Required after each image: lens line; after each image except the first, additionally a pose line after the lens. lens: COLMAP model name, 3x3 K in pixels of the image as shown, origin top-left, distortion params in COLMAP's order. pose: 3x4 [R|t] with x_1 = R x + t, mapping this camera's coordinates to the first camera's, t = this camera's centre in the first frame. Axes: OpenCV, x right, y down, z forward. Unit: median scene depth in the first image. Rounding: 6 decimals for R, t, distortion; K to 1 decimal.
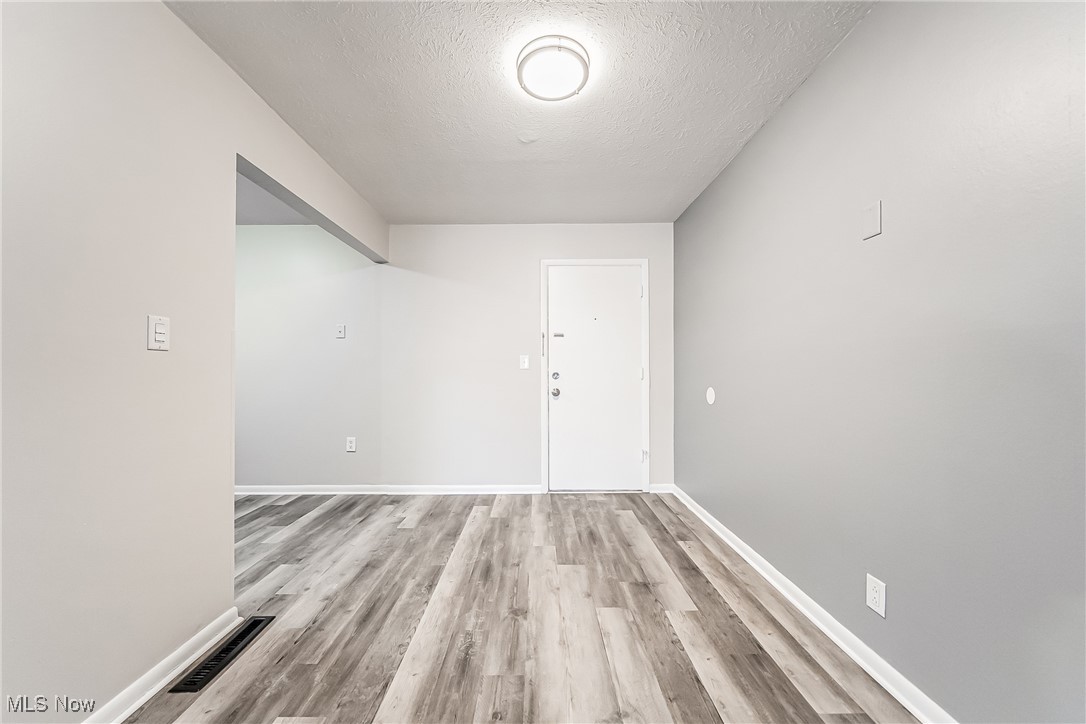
lens RADIAL K [[389.2, 0, 537.4], [0, 389.2, 365.1], [0, 0, 1]] dist [-0.004822, -0.000042]
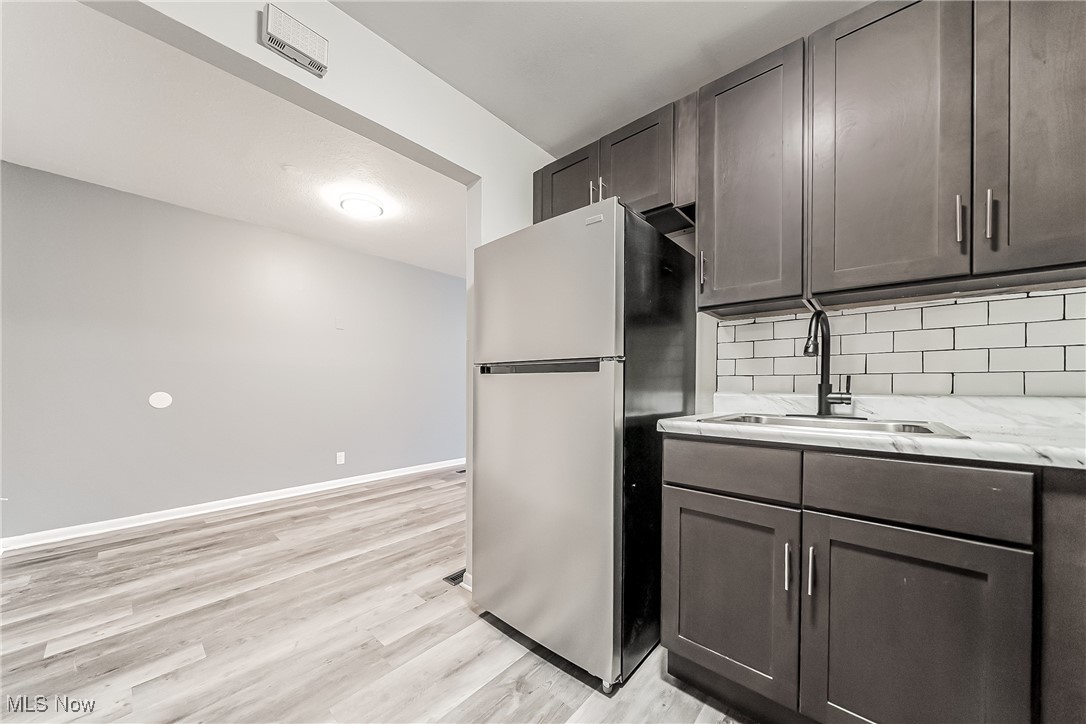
lens RADIAL K [[389.2, 0, 517.0], [0, 389.2, 379.5], [0, 0, 1]] dist [-0.004822, -0.000042]
pose [[-0.699108, 0.003866, 0.715005, -1.487970], [-0.008431, 0.999871, -0.013650, 0.018757], [-0.714966, -0.015571, -0.698986, 1.465652]]
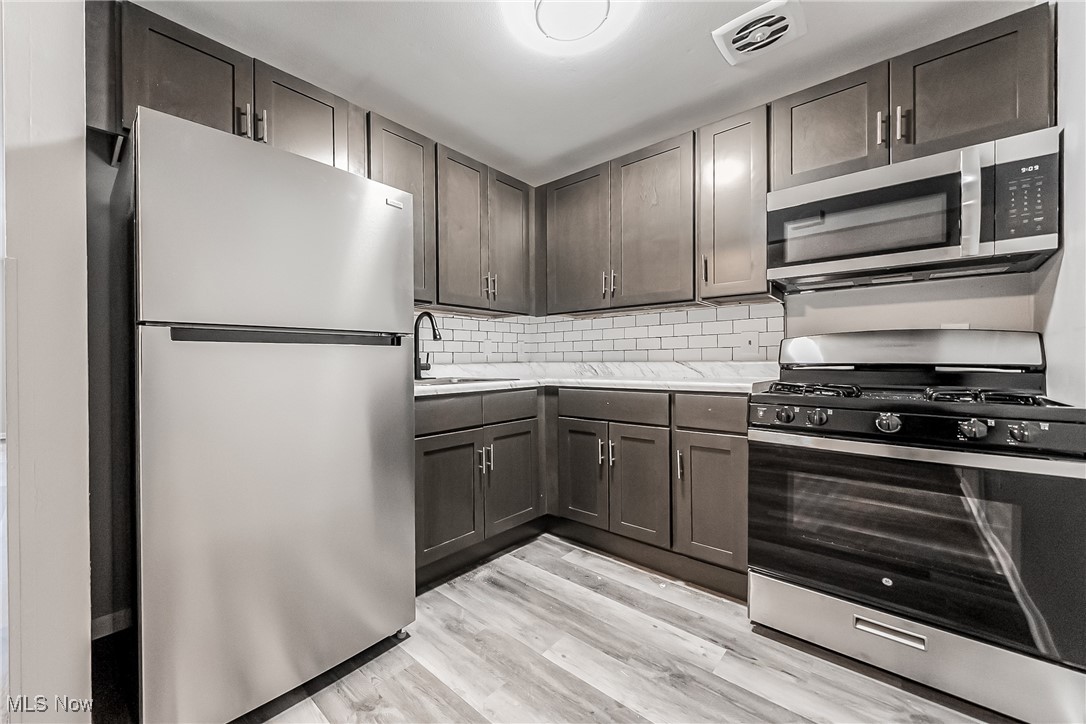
lens RADIAL K [[404.9, 0, 490.4], [0, 404.9, 360.8], [0, 0, 1]] dist [-0.003119, 0.000071]
pose [[-0.734860, 0.006993, -0.678183, -0.683445], [0.010403, 0.999945, -0.000961, 0.024287], [0.678139, -0.007761, -0.734893, 1.562496]]
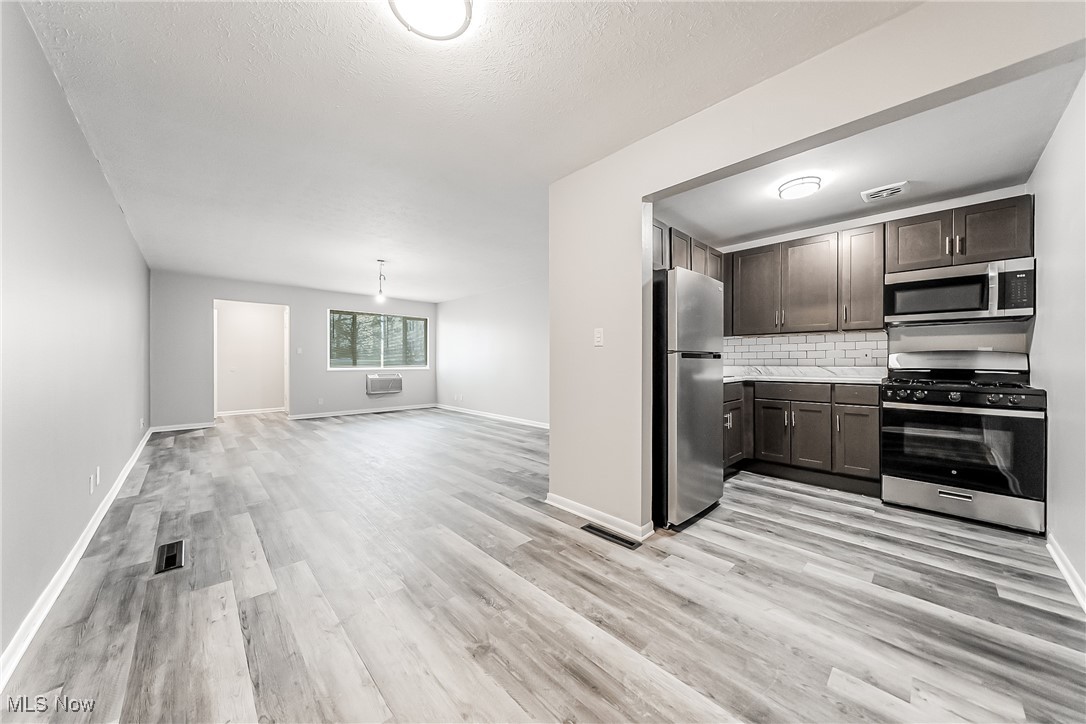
lens RADIAL K [[389.2, 0, 557.6], [0, 389.2, 360.0], [0, 0, 1]] dist [-0.004822, -0.000042]
pose [[-0.718954, 0.000436, -0.695058, 0.372651], [0.003816, 0.999987, -0.003319, 0.001352], [0.695047, -0.005039, -0.718946, 1.523406]]
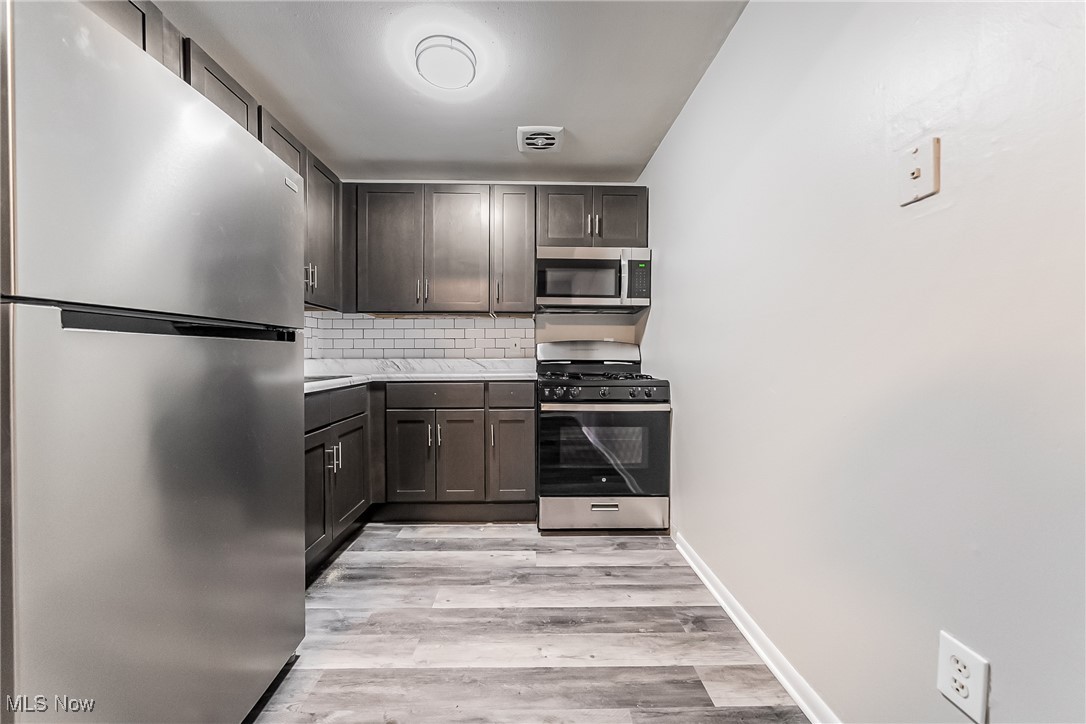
lens RADIAL K [[389.2, 0, 530.3], [0, 389.2, 358.7], [0, 0, 1]] dist [-0.004822, -0.000042]
pose [[-0.034000, 0.010081, -0.999371, -0.429306], [0.004216, 0.999942, 0.009943, 0.018236], [0.999413, -0.003875, -0.034041, 1.323081]]
